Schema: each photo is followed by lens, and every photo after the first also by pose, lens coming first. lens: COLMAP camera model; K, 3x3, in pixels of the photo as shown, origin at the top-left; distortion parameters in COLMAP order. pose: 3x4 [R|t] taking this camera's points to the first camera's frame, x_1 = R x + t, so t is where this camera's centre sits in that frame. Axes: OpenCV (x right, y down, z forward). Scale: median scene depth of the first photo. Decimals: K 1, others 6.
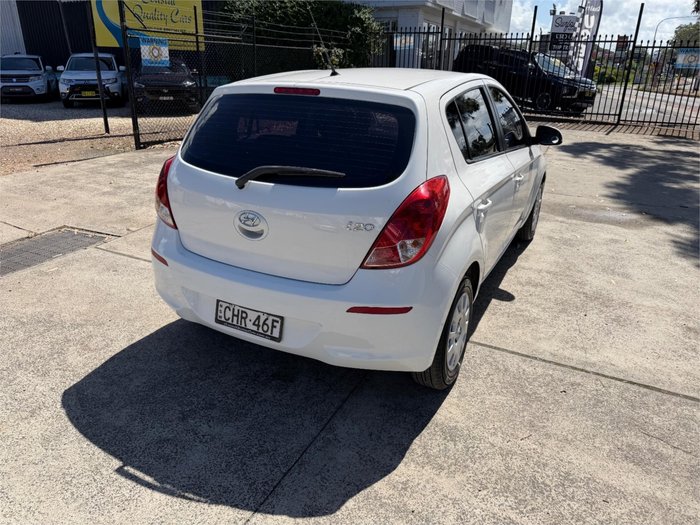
lens RADIAL K [[494.9, 0, 346.3], [0, 494.9, 258.5], [0, 0, 1]] dist [0.015030, -0.022344]
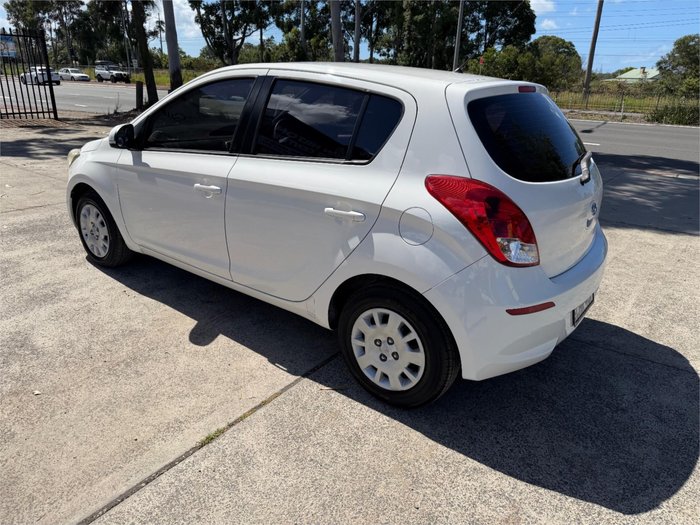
lens RADIAL K [[494.9, 0, 343.6], [0, 494.9, 264.0], [0, 0, 1]] dist [0.015030, -0.022344]
pose [[0.170823, -0.361947, 0.916413, -1.084349], [0.329959, 0.897396, 0.292931, -0.382204], [-0.928411, 0.252339, 0.272724, 1.012464]]
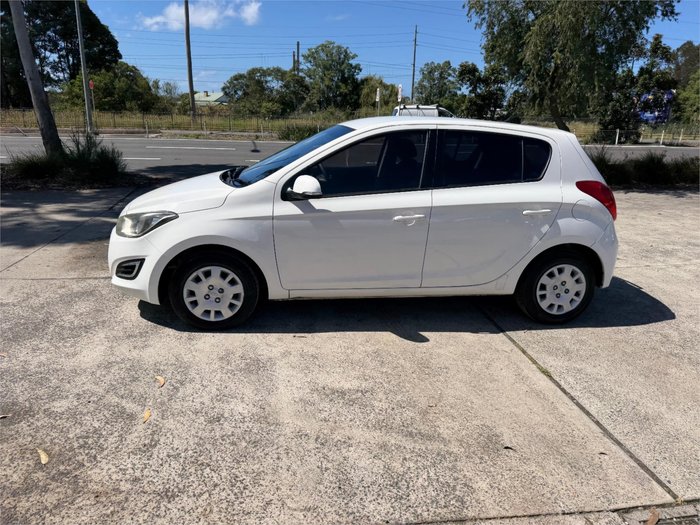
lens RADIAL K [[494.9, 0, 342.3], [0, 494.9, 259.5], [0, 0, 1]] dist [0.015030, -0.022344]
pose [[-0.579372, -0.266986, 0.770095, -1.050418], [0.258434, 0.835902, 0.484231, -0.892864], [-0.773007, 0.479569, -0.415300, 2.241299]]
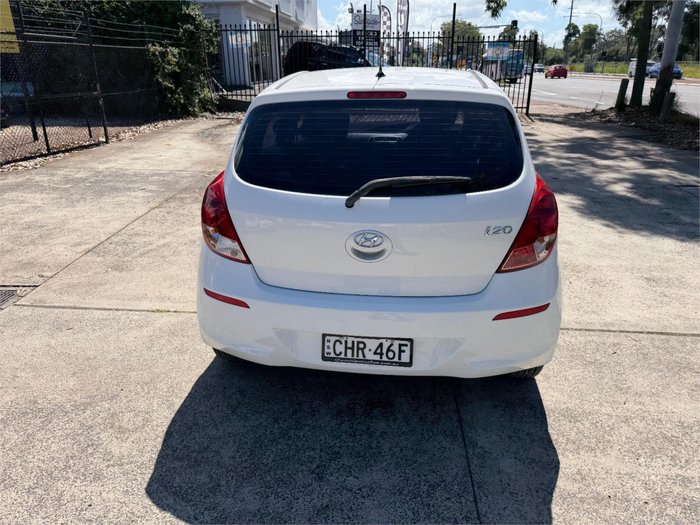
lens RADIAL K [[494.9, 0, 344.9], [0, 494.9, 258.7], [0, 0, 1]] dist [0.015030, -0.022344]
pose [[0.932298, -0.154610, 0.326981, -0.438302], [0.152974, 0.987748, 0.030881, -0.064746], [-0.327749, 0.021229, 0.944526, 0.136055]]
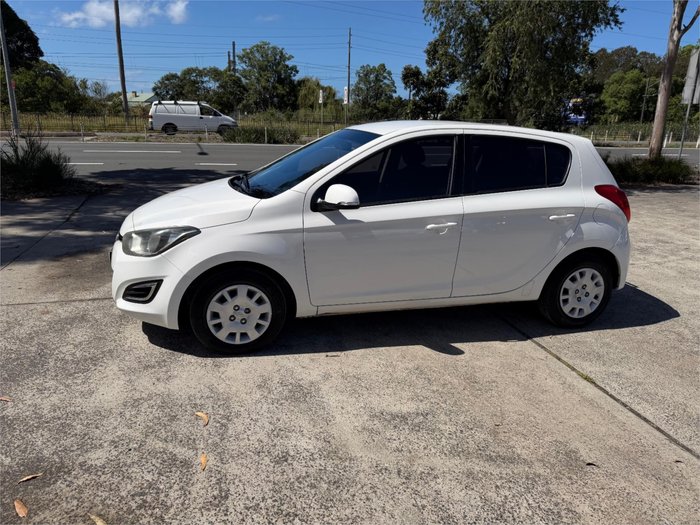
lens RADIAL K [[494.9, 0, 342.8], [0, 494.9, 259.8], [0, 0, 1]] dist [0.015030, -0.022344]
pose [[-0.678046, -0.244100, 0.693302, -0.844113], [0.225096, 0.828964, 0.512007, -0.938191], [-0.699704, 0.503224, -0.507130, 2.366723]]
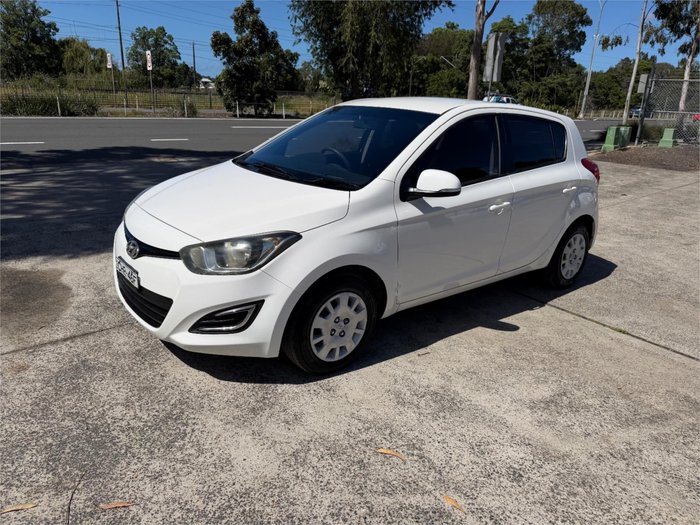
lens RADIAL K [[494.9, 0, 343.3], [0, 494.9, 262.6], [0, 0, 1]] dist [0.015030, -0.022344]
pose [[-0.915419, -0.187638, 0.356091, -0.240867], [0.082670, 0.778181, 0.622575, -1.016271], [-0.393922, 0.599355, -0.696849, 2.630340]]
